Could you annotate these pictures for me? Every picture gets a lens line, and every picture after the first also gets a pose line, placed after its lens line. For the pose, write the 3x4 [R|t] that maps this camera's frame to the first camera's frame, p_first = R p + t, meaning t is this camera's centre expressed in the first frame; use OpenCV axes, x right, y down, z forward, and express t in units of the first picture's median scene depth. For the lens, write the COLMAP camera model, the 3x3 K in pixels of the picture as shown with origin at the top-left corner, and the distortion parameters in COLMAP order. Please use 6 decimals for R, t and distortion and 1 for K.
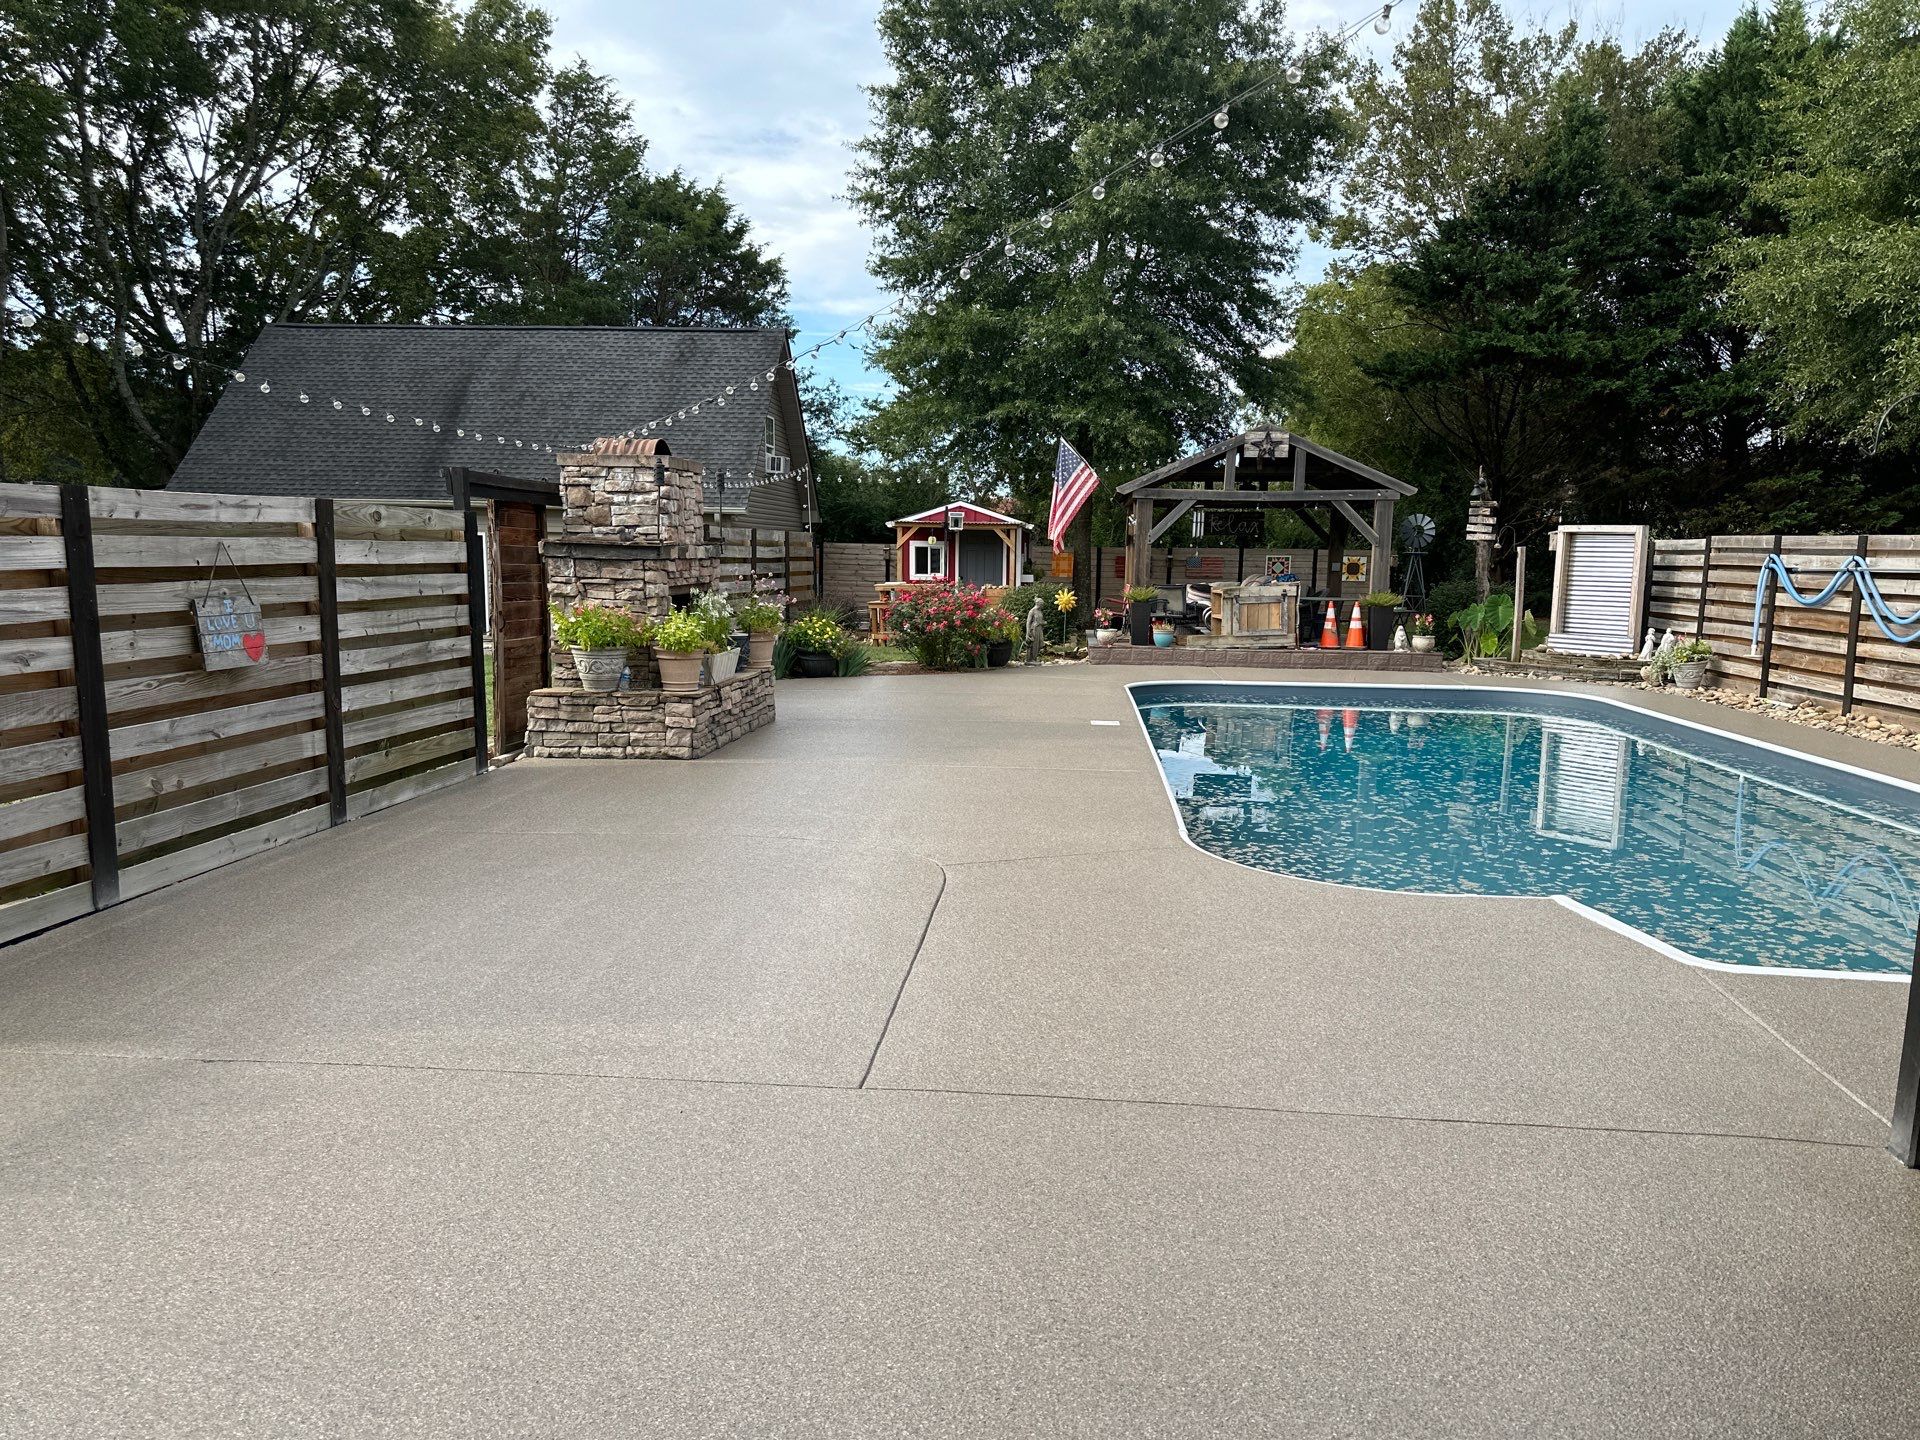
lens RADIAL K [[1324.0, 0, 956.8], [0, 1324.0, 730.8], [0, 0, 1]] dist [0.073743, -0.072647]
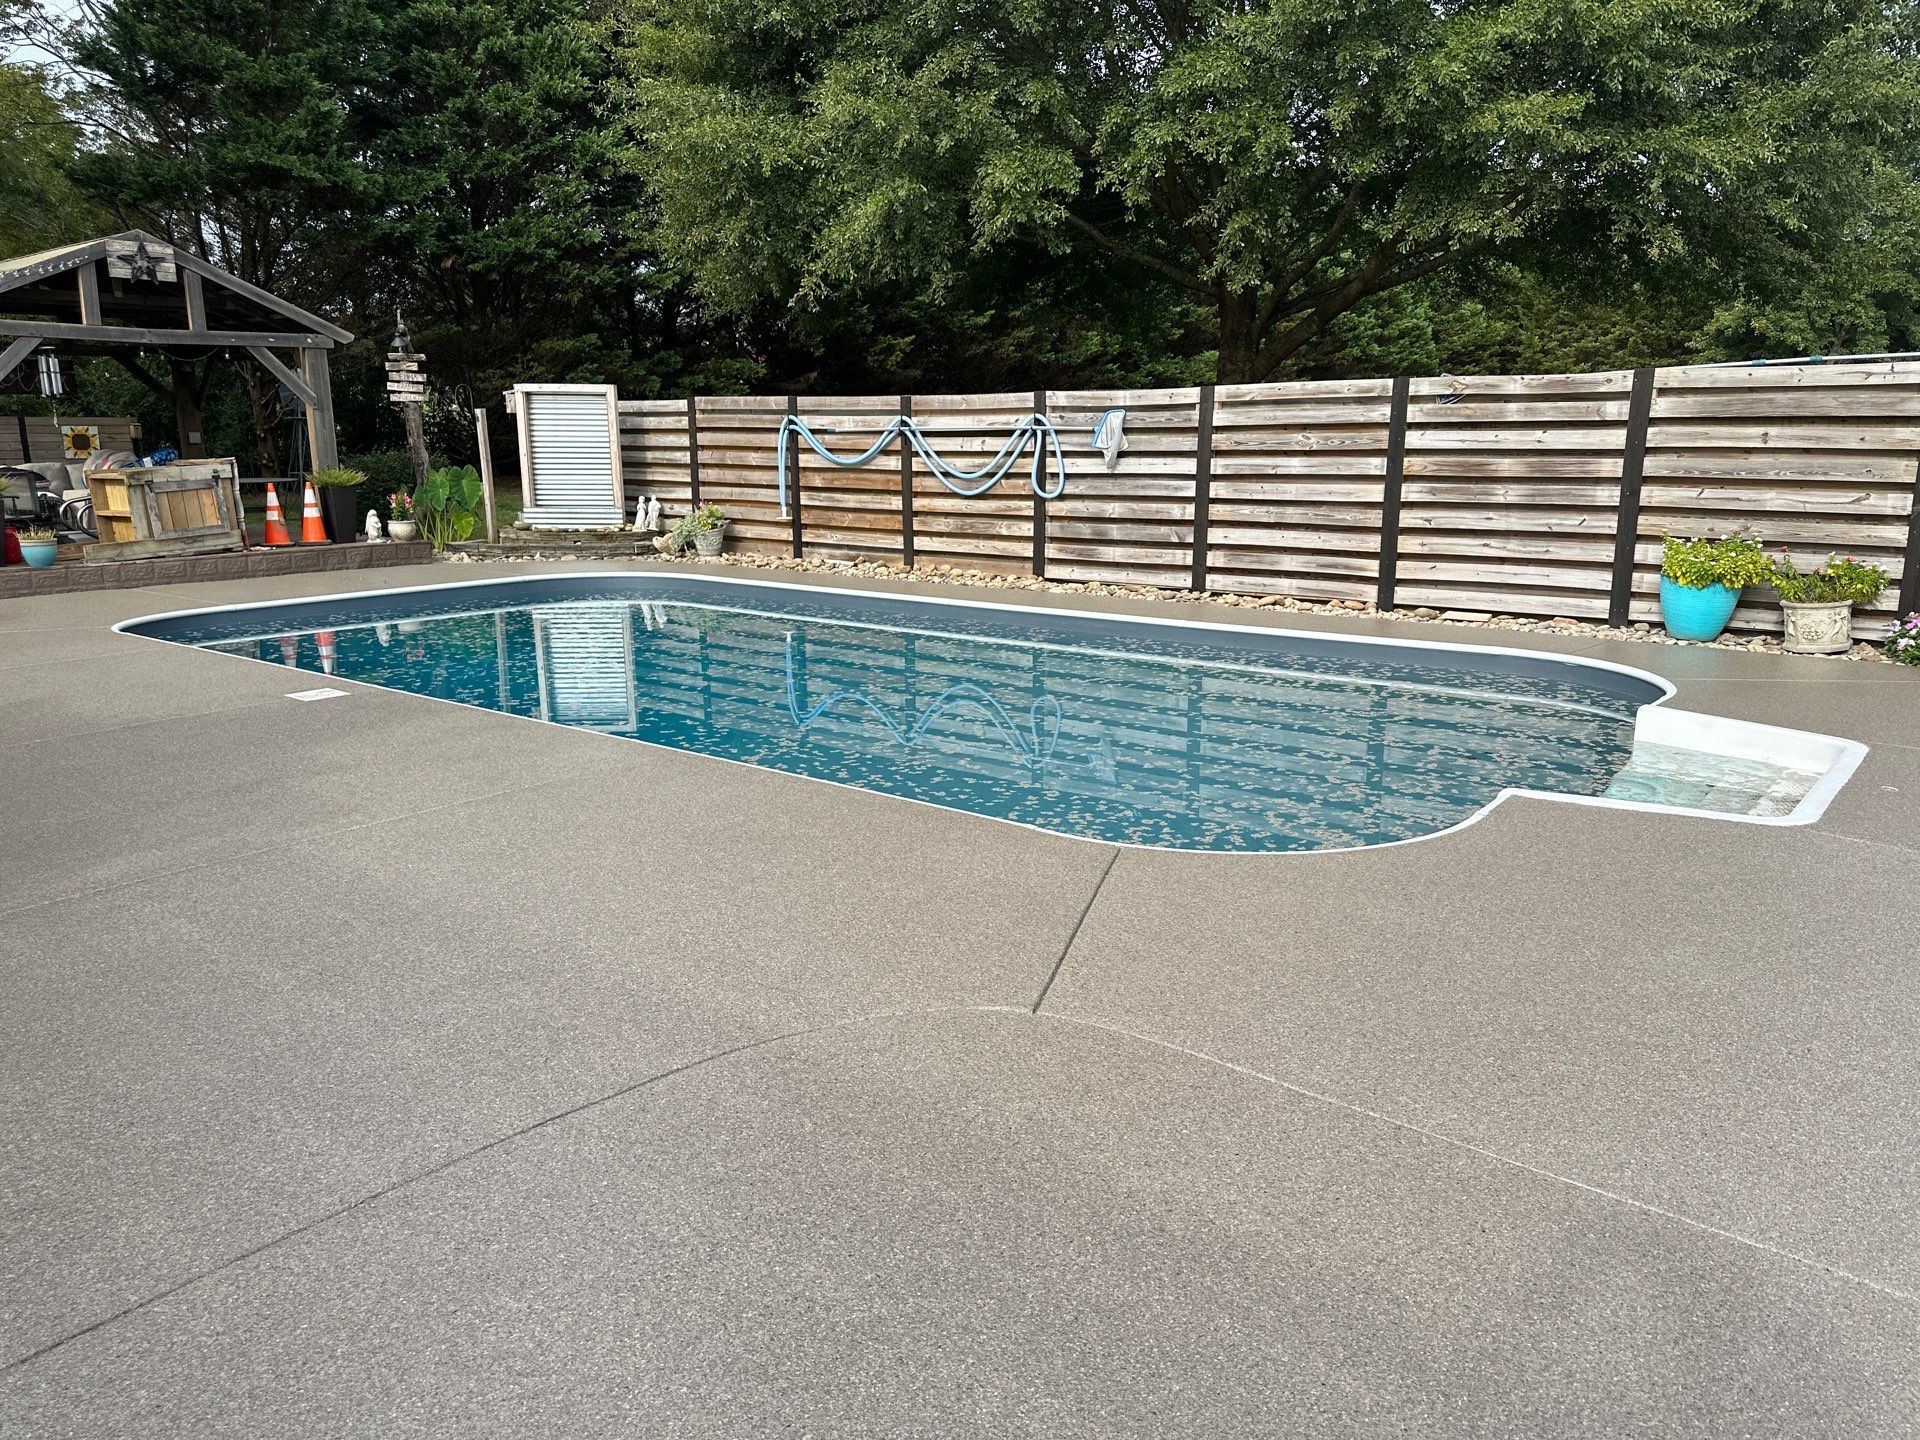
lens RADIAL K [[1342.8, 0, 995.7], [0, 1342.8, 733.2], [0, 0, 1]] dist [0.035141, -0.050350]
pose [[0.544632, -0.201944, 0.813999, -0.147641], [0.122519, 0.979323, 0.160984, -0.032517], [-0.829678, 0.012054, 0.558112, 0.244400]]
